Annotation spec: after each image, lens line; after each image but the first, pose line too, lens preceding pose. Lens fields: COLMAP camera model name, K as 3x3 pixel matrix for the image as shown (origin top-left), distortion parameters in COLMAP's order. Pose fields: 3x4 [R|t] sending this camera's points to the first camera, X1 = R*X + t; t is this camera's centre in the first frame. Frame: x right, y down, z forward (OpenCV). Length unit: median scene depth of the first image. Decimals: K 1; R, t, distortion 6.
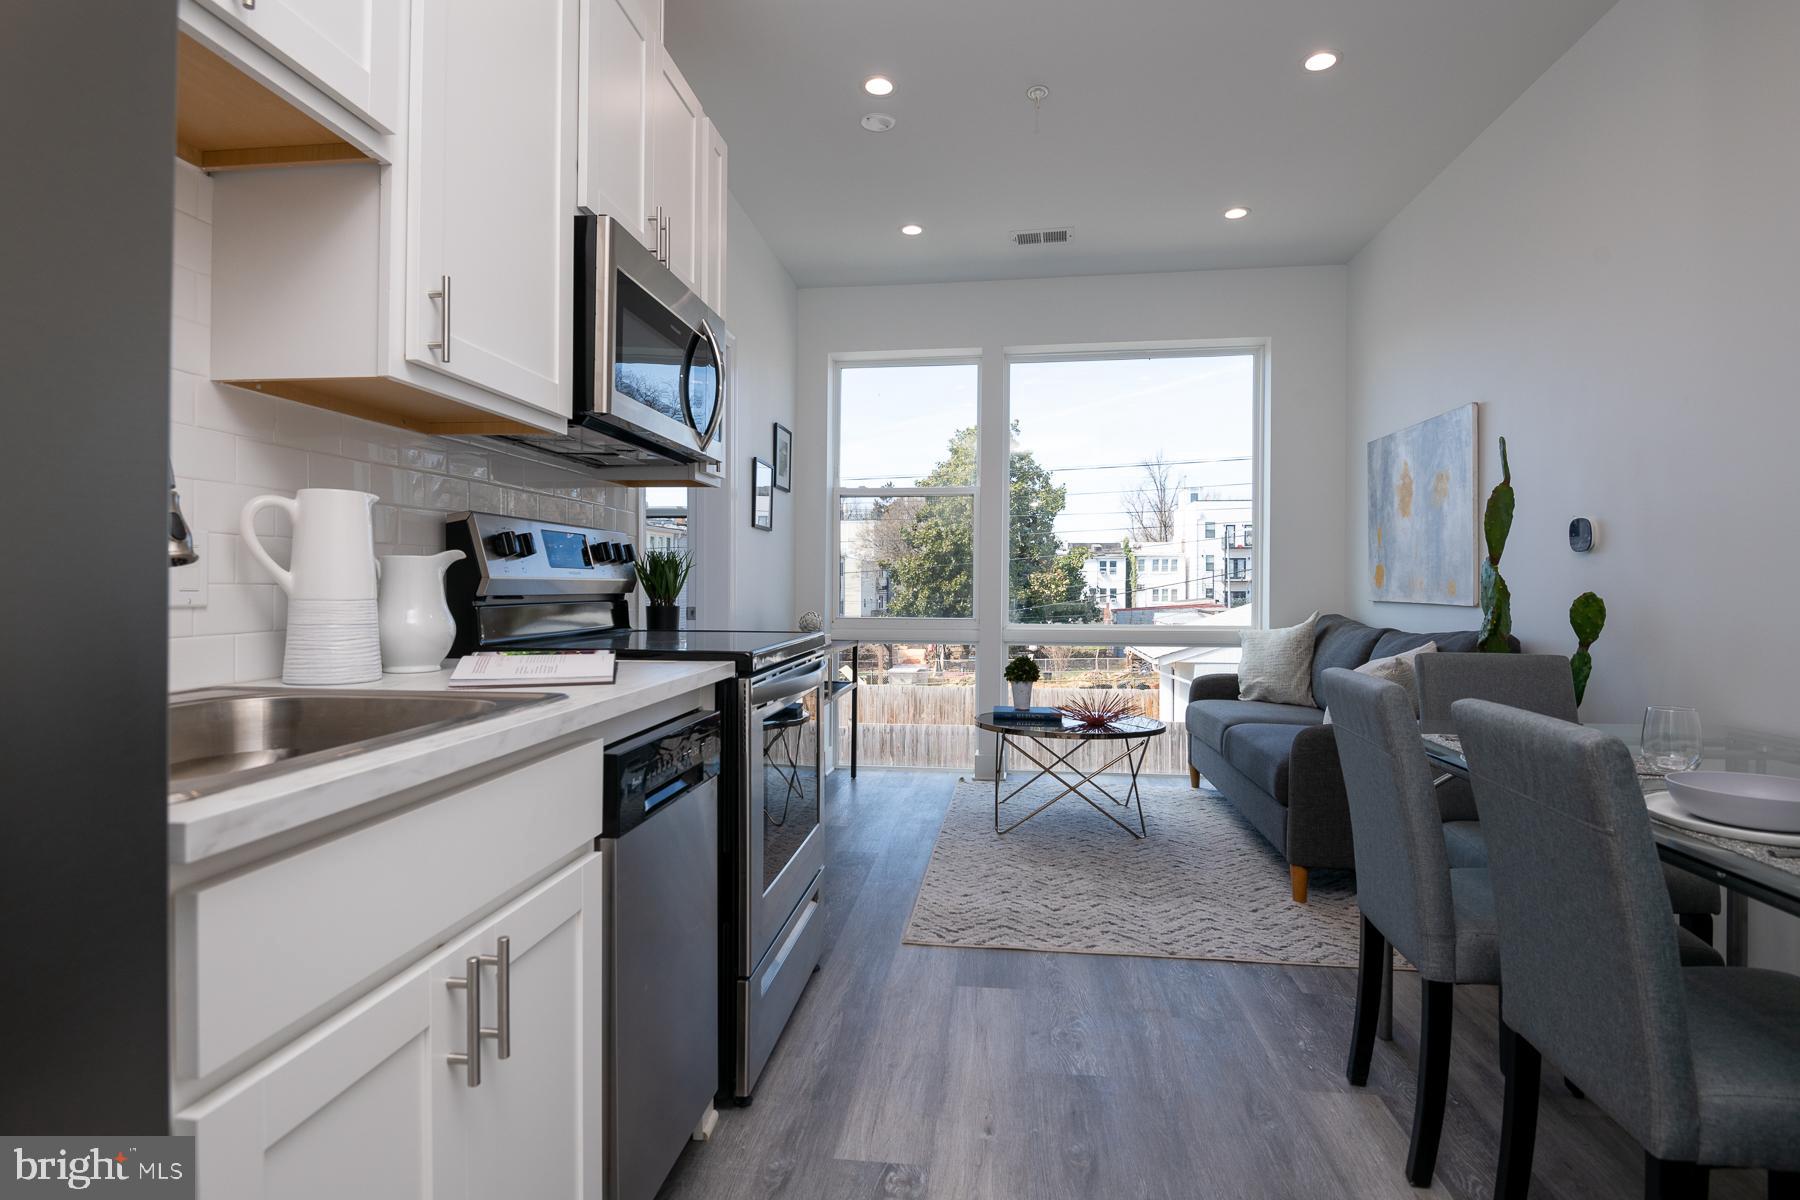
lens RADIAL K [[912.7, 0, 894.8], [0, 912.7, 585.3], [0, 0, 1]] dist [0.003205, -0.015999]
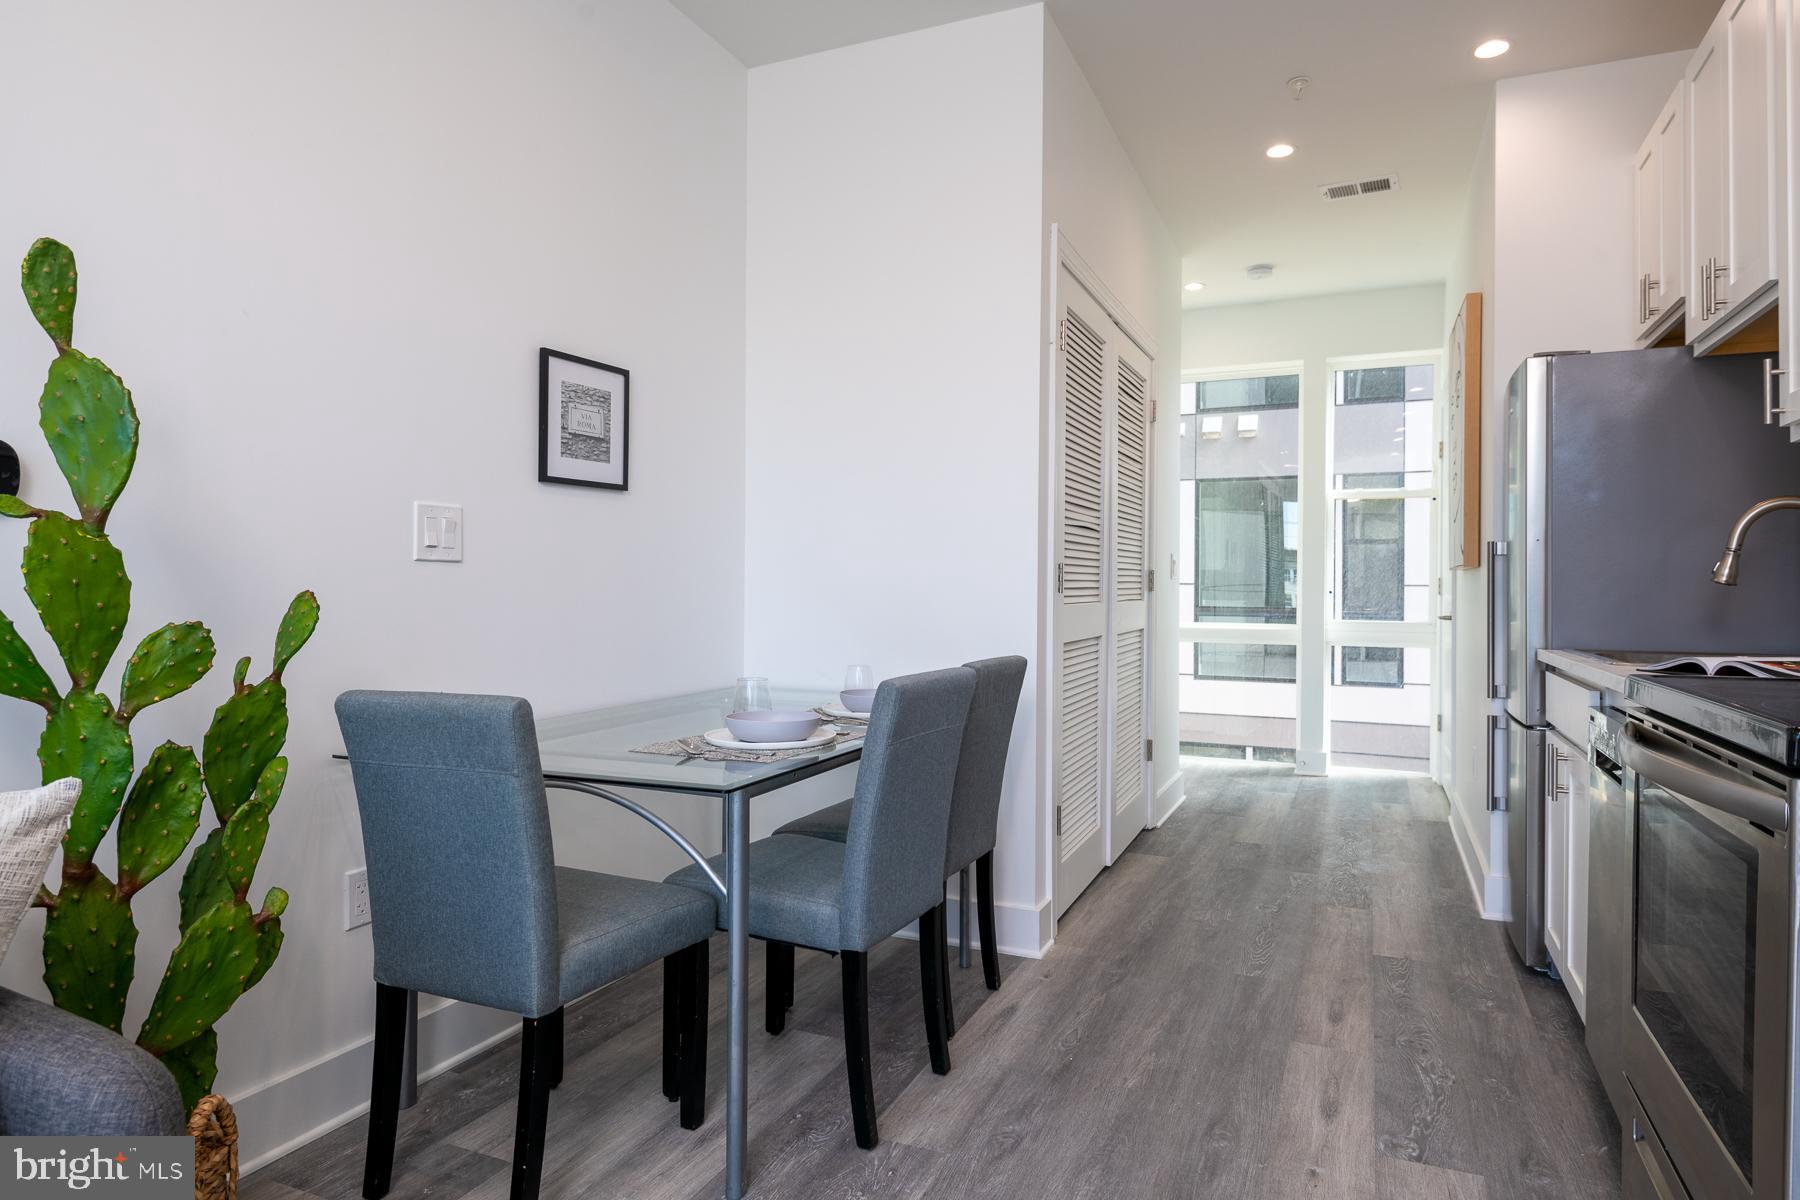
lens RADIAL K [[1054.4, 0, 902.7], [0, 1054.4, 586.1], [0, 0, 1]] dist [0.028172, -0.039187]
pose [[-0.957315, -0.007822, 0.288940, 0.086866], [-0.007709, 0.999969, 0.001529, -0.000838], [-0.288943, -0.000763, -0.957346, 0.953297]]
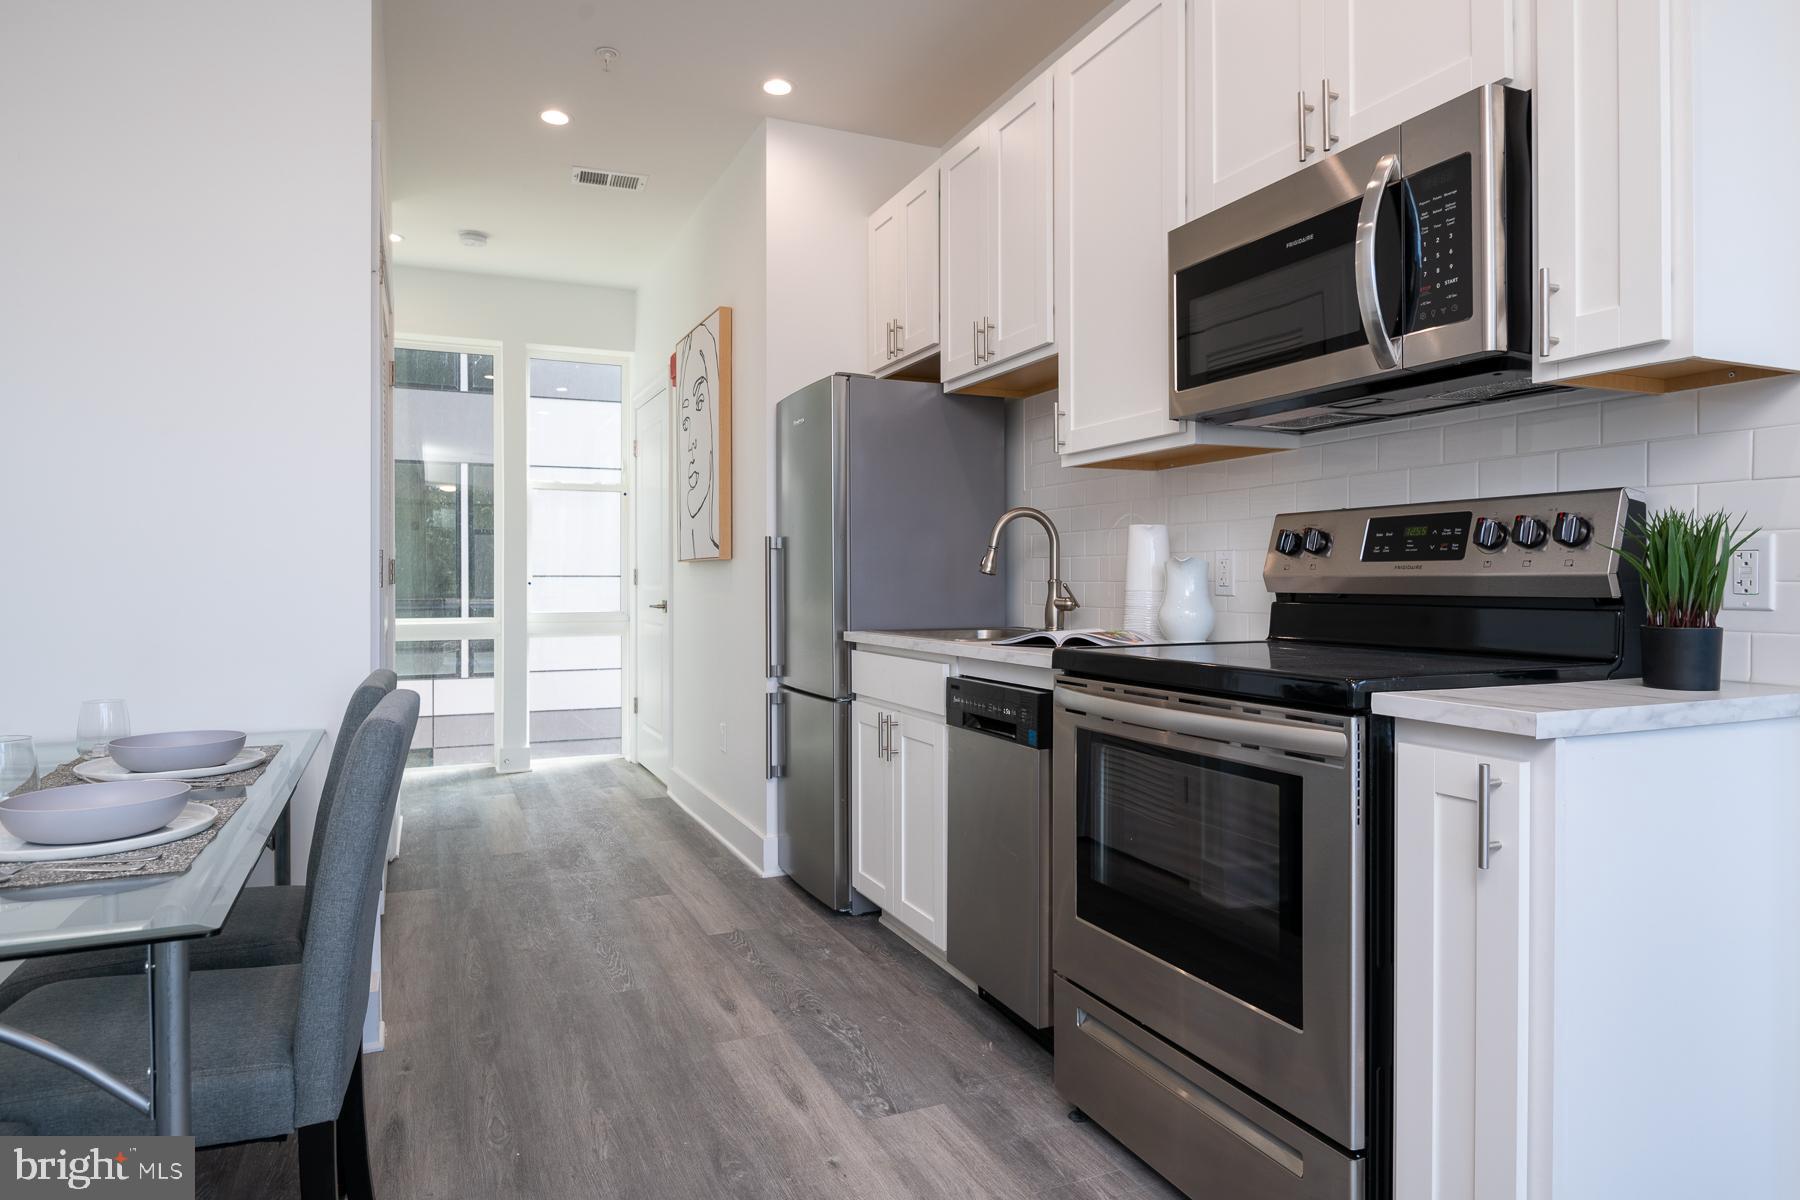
lens RADIAL K [[1054.4, 0, 902.7], [0, 1054.4, 586.1], [0, 0, 1]] dist [0.028172, -0.039187]
pose [[-0.853711, 0.001411, -0.520745, 0.267863], [-0.002052, 0.999979, 0.006073, -0.000556], [0.520743, 0.006253, -0.853691, 0.864774]]
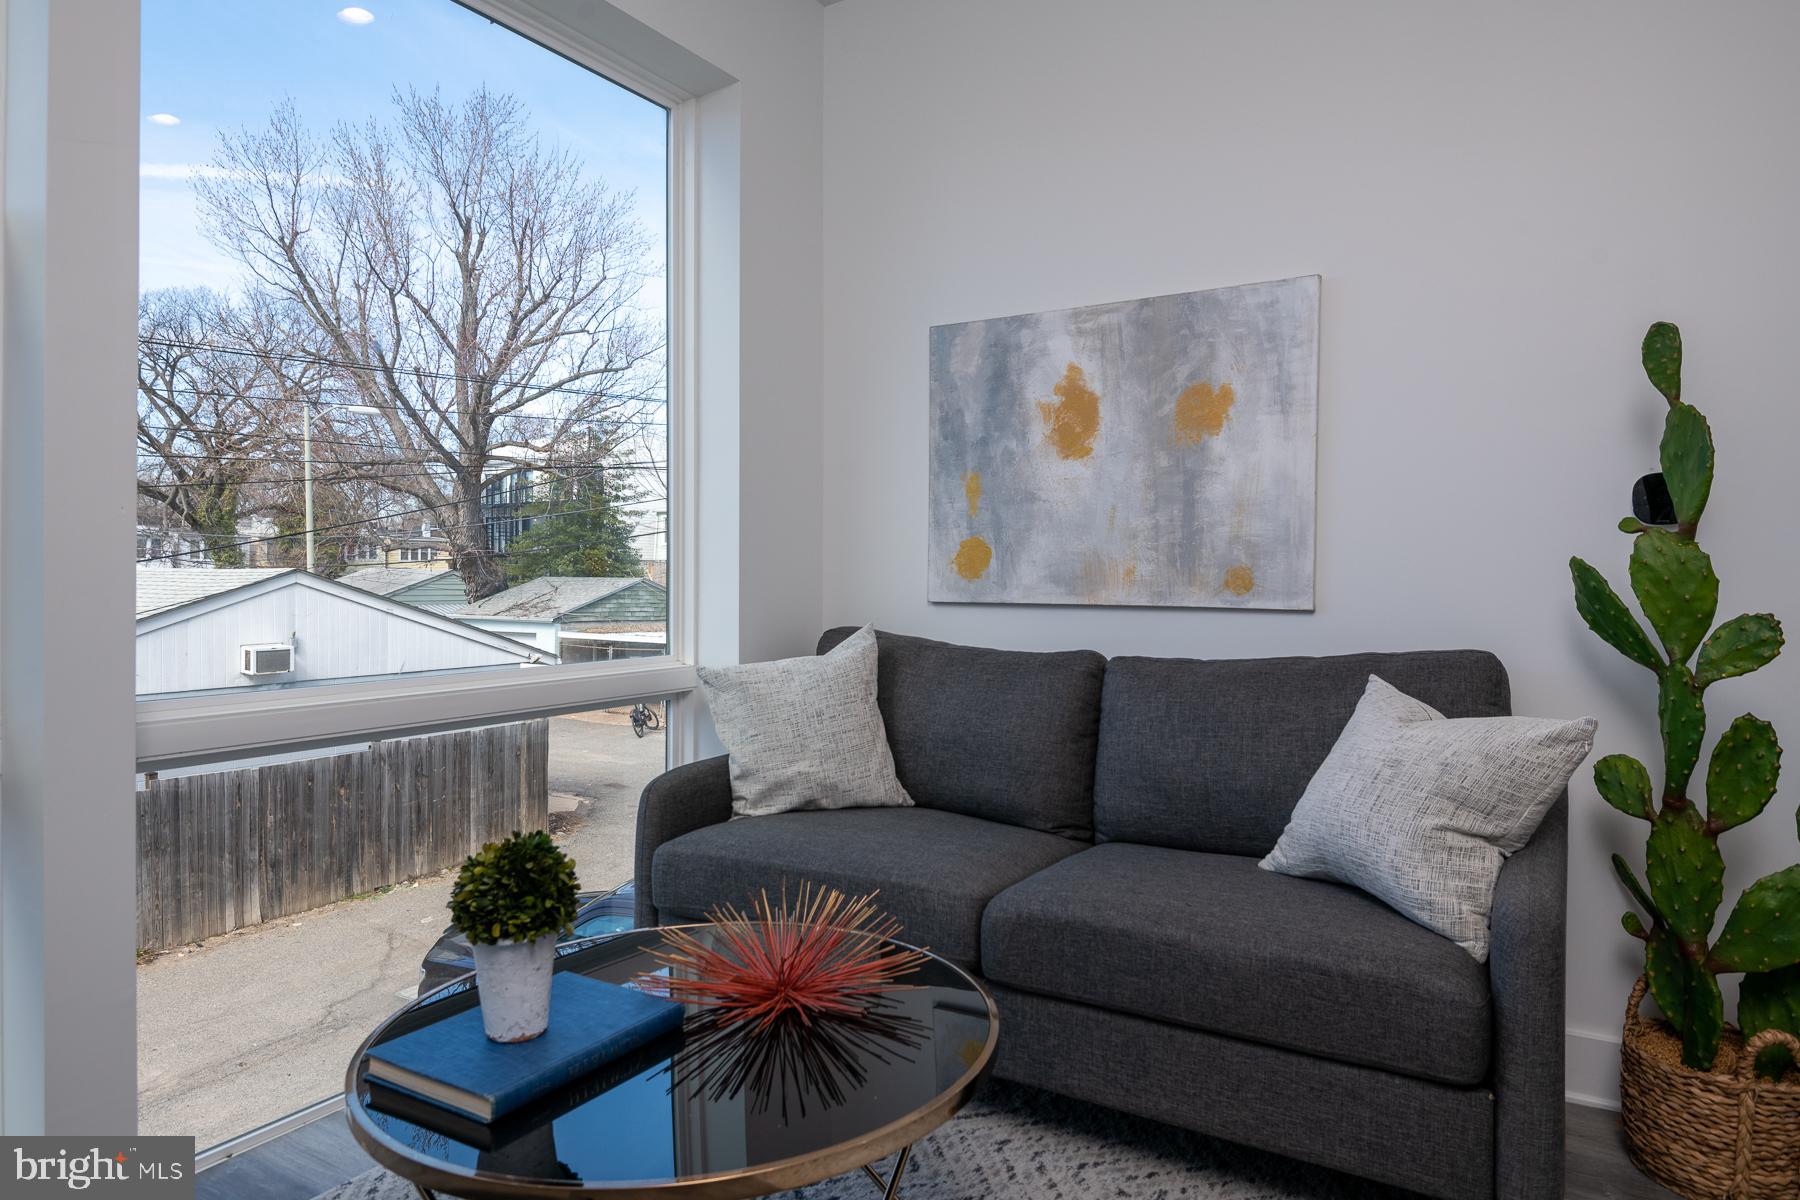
lens RADIAL K [[1054.4, 0, 902.7], [0, 1054.4, 586.1], [0, 0, 1]] dist [0.028172, -0.039187]
pose [[0.419366, -0.006888, 0.907791, -0.103017], [-0.005158, 0.999937, 0.009970, 0.000350], [-0.907803, -0.008863, 0.419304, 0.811355]]
